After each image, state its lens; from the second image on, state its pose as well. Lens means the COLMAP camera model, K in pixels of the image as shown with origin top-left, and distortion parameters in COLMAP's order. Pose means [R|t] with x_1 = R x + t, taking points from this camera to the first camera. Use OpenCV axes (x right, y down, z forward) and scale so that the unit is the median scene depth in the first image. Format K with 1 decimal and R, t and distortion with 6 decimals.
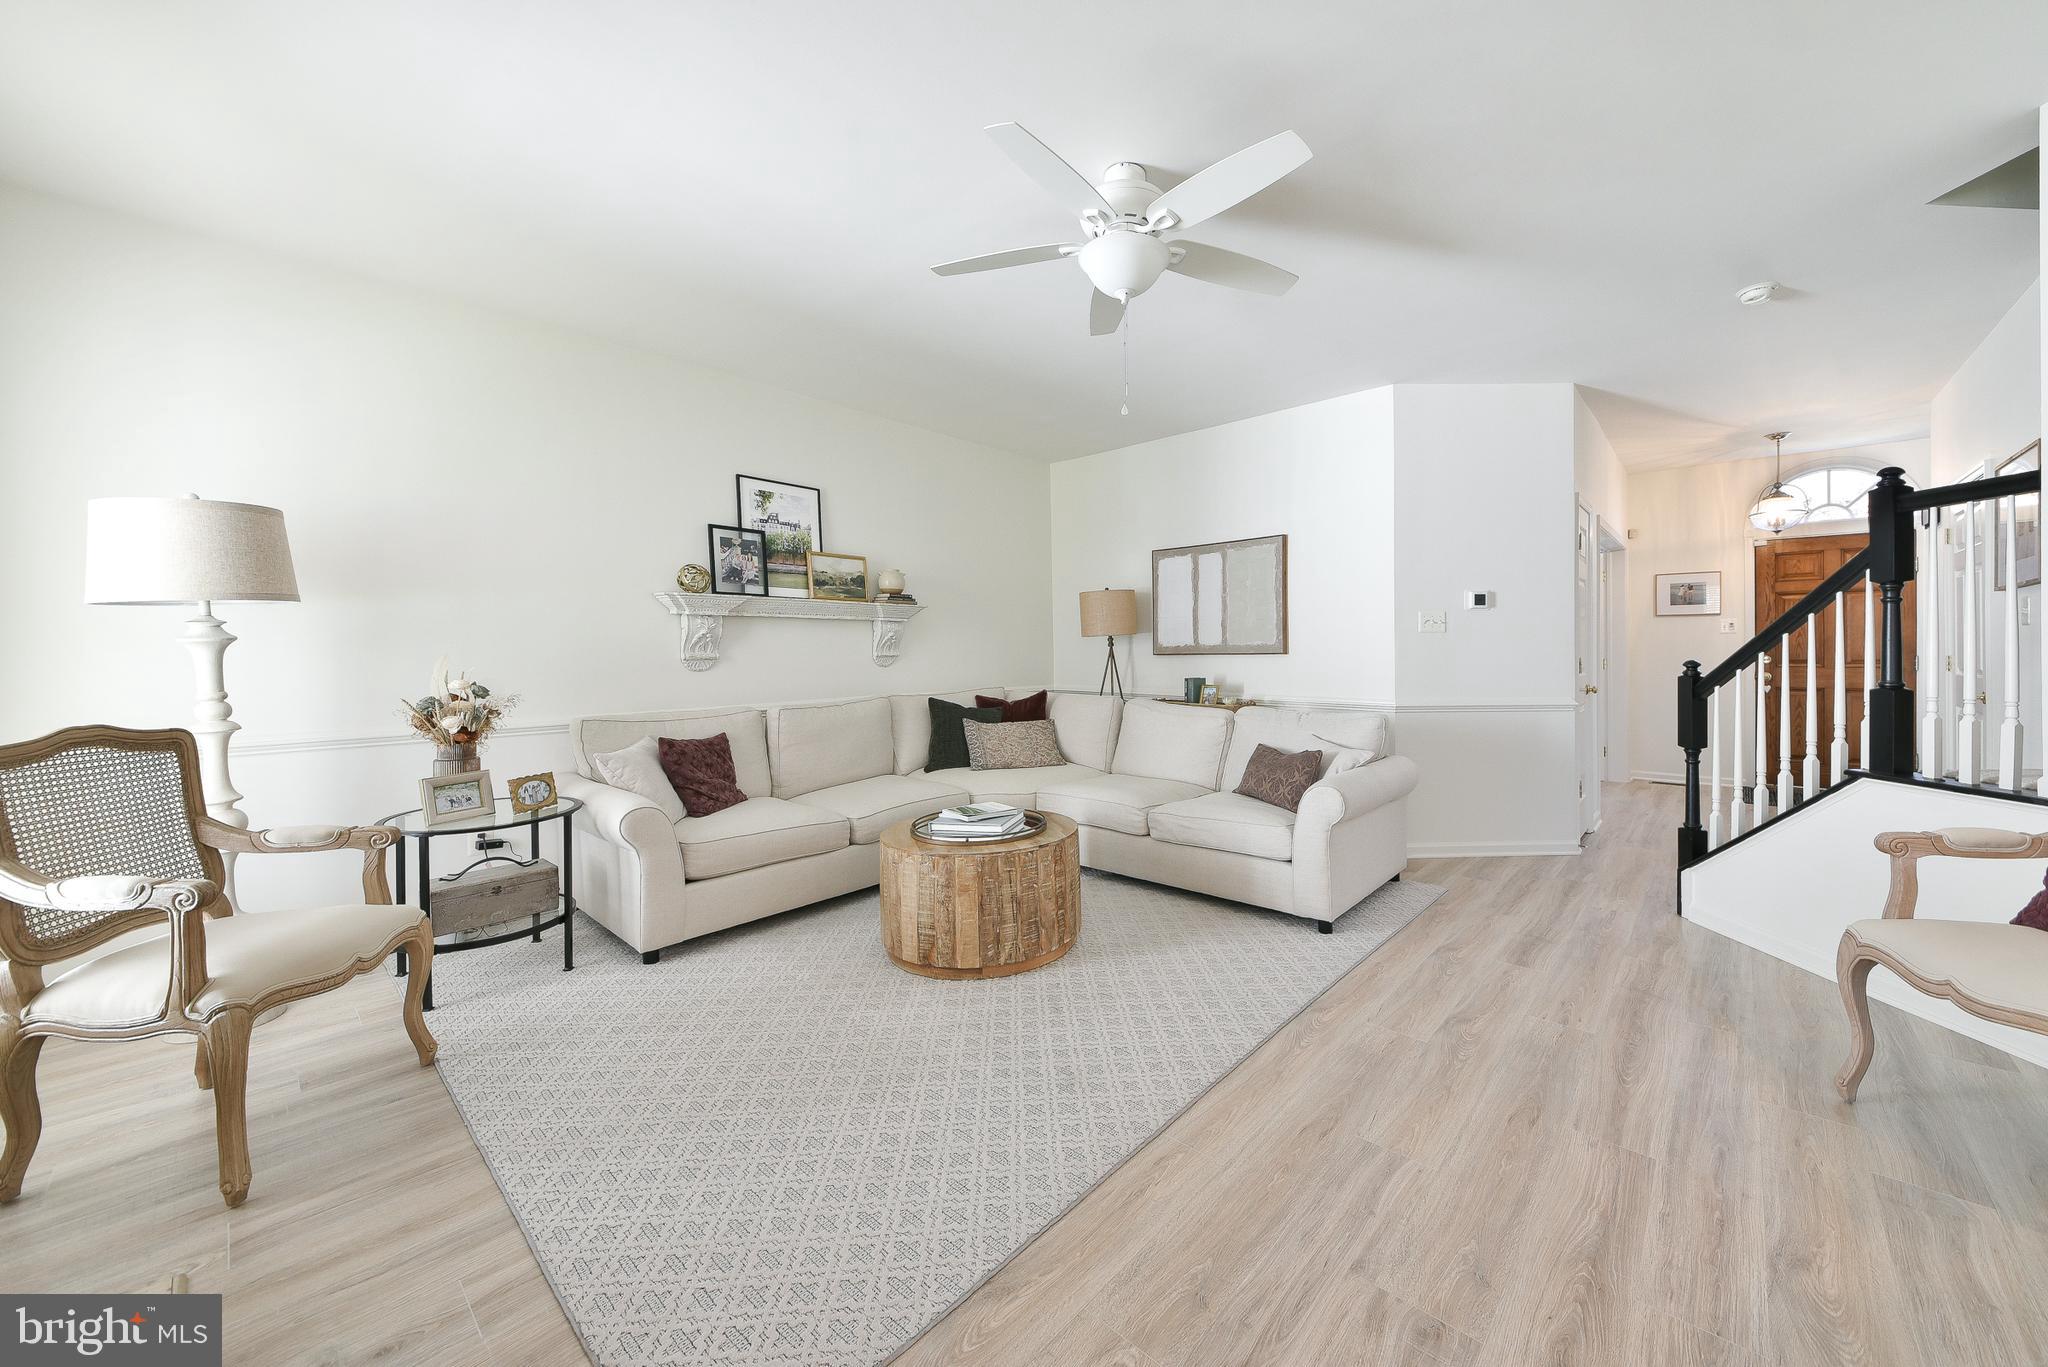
lens RADIAL K [[718.7, 0, 1079.3], [0, 718.7, 668.6], [0, 0, 1]] dist [0.000449, -0.000065]
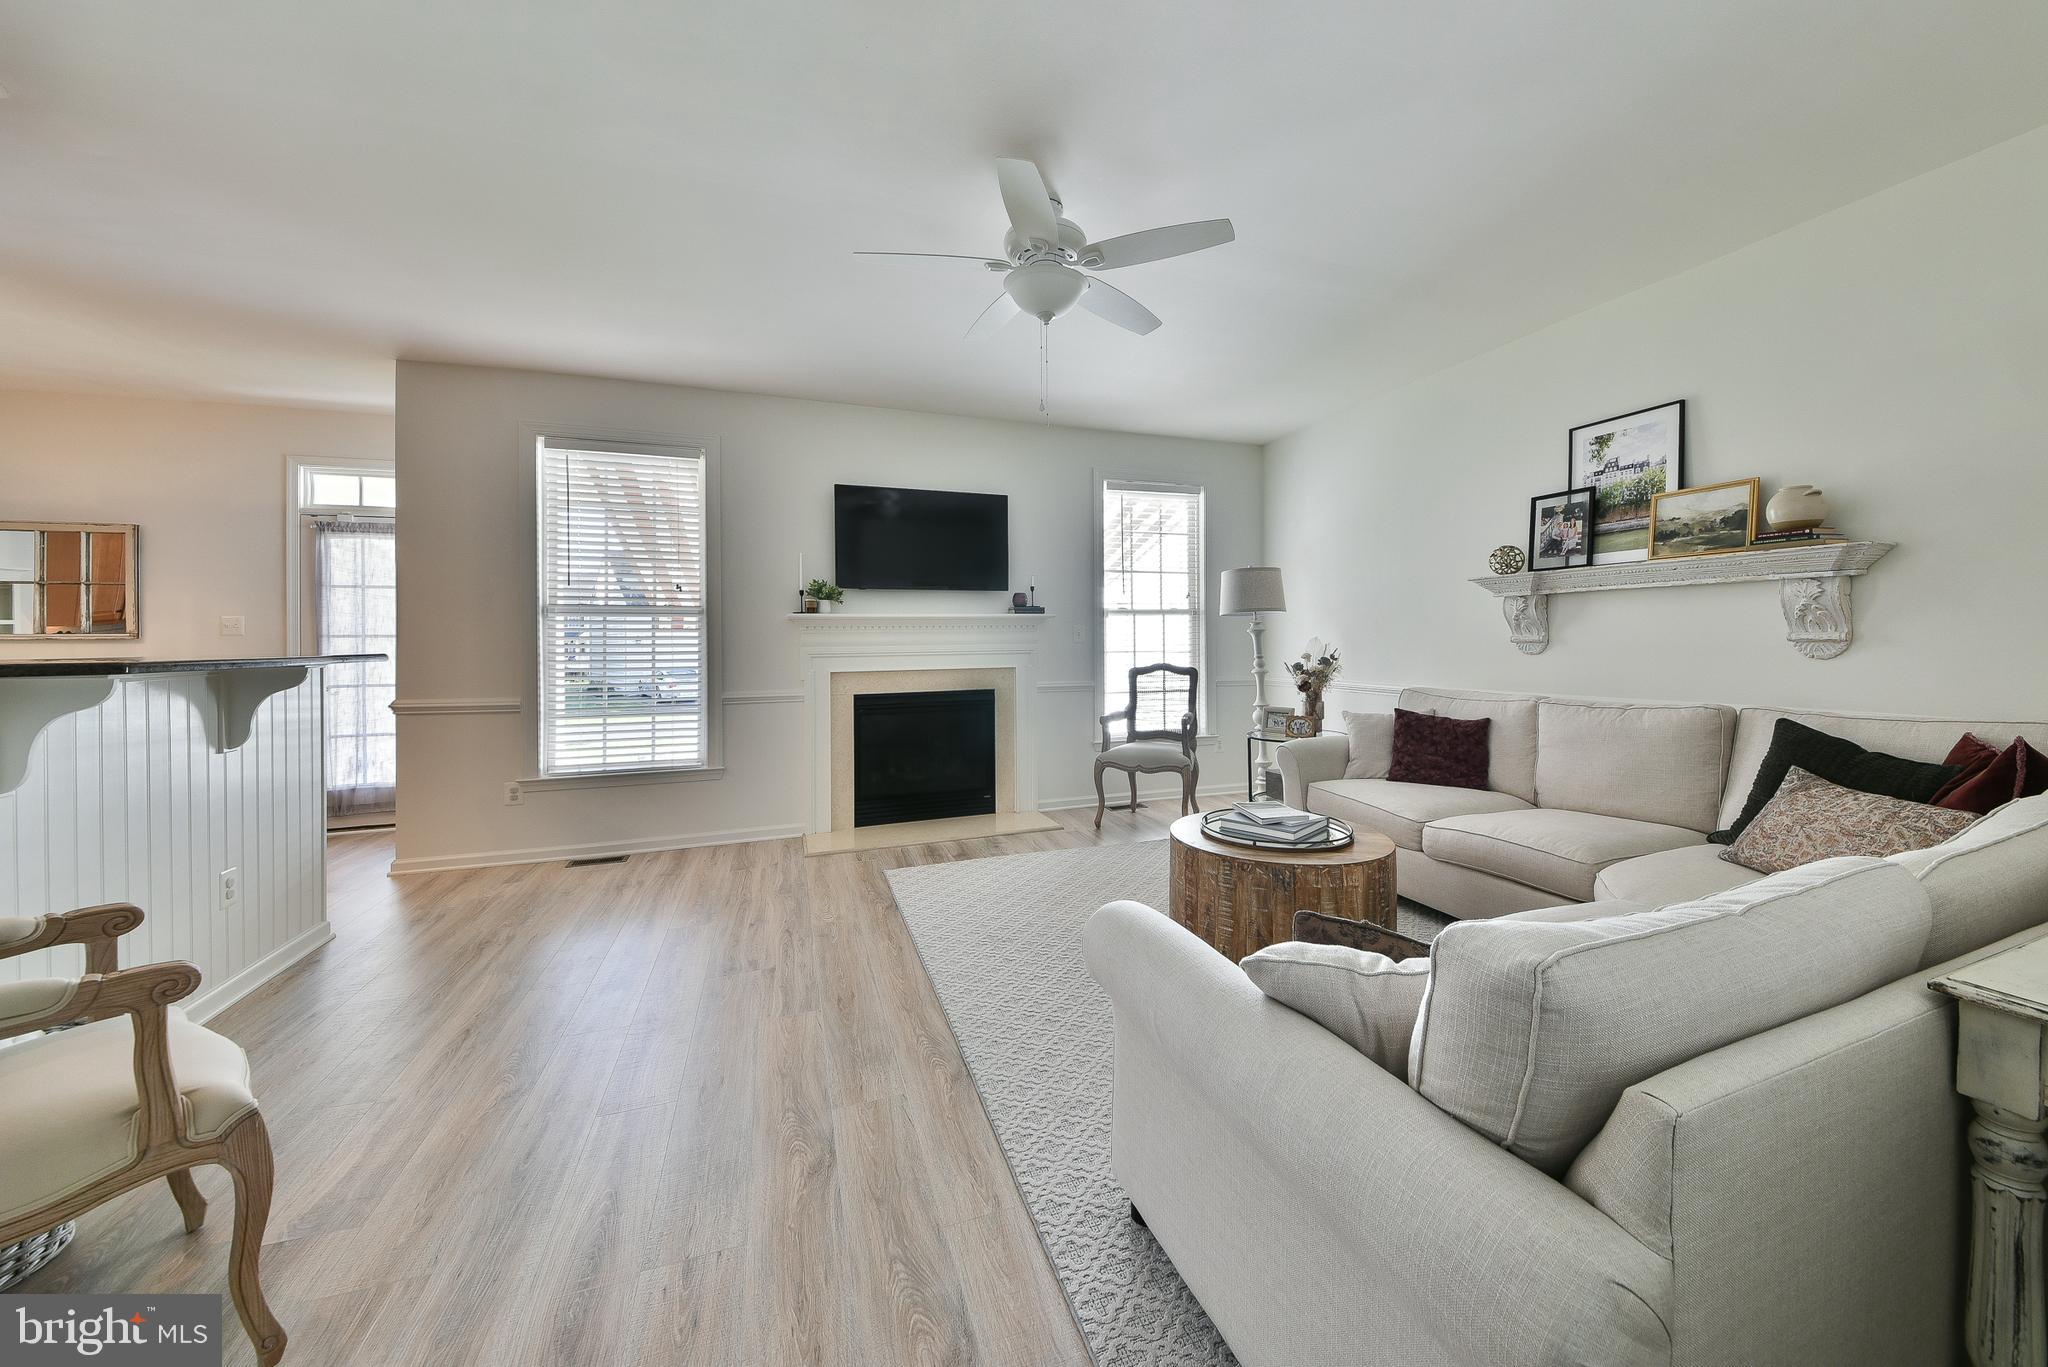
lens RADIAL K [[743.9, 0, 1077.5], [0, 743.9, 637.2], [0, 0, 1]] dist [0.000084, -0.000083]
pose [[-0.477207, 0.011079, -0.878721, 0.580019], [-0.007145, 0.999839, 0.016486, -0.028565], [0.878762, 0.014146, -0.477051, 0.874813]]
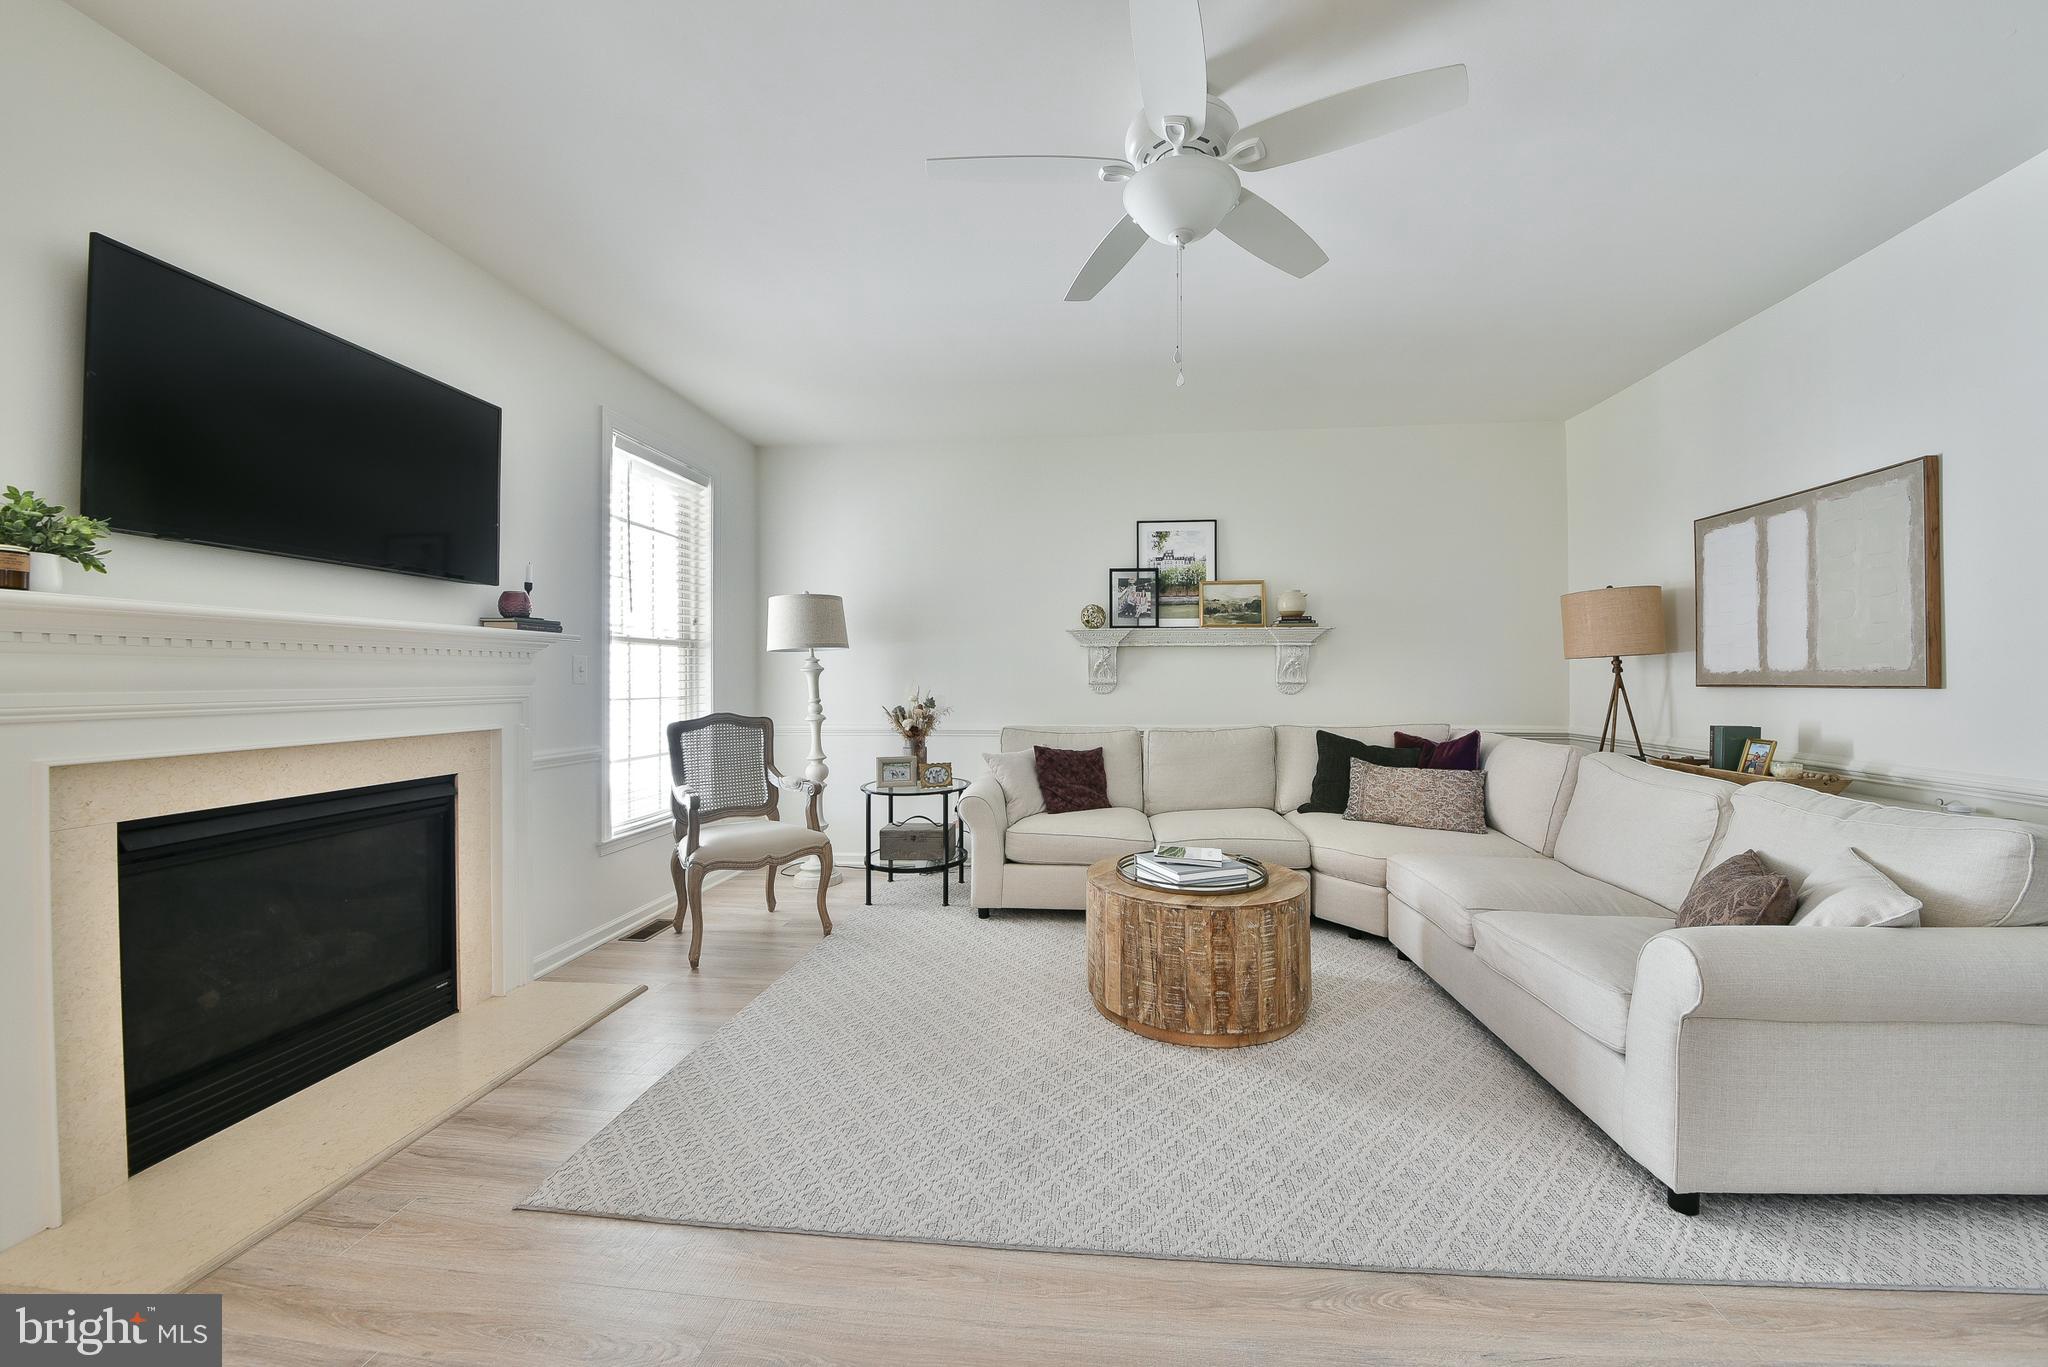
lens RADIAL K [[710.9, 0, 1047.5], [0, 710.9, 680.0], [0, 0, 1]] dist [-0.024609, -0.000247]
pose [[0.578225, 0.007793, -0.815840, 0.344211], [-0.024101, 0.999681, -0.007532, -0.008017], [0.815521, 0.024018, 0.578229, 0.235085]]
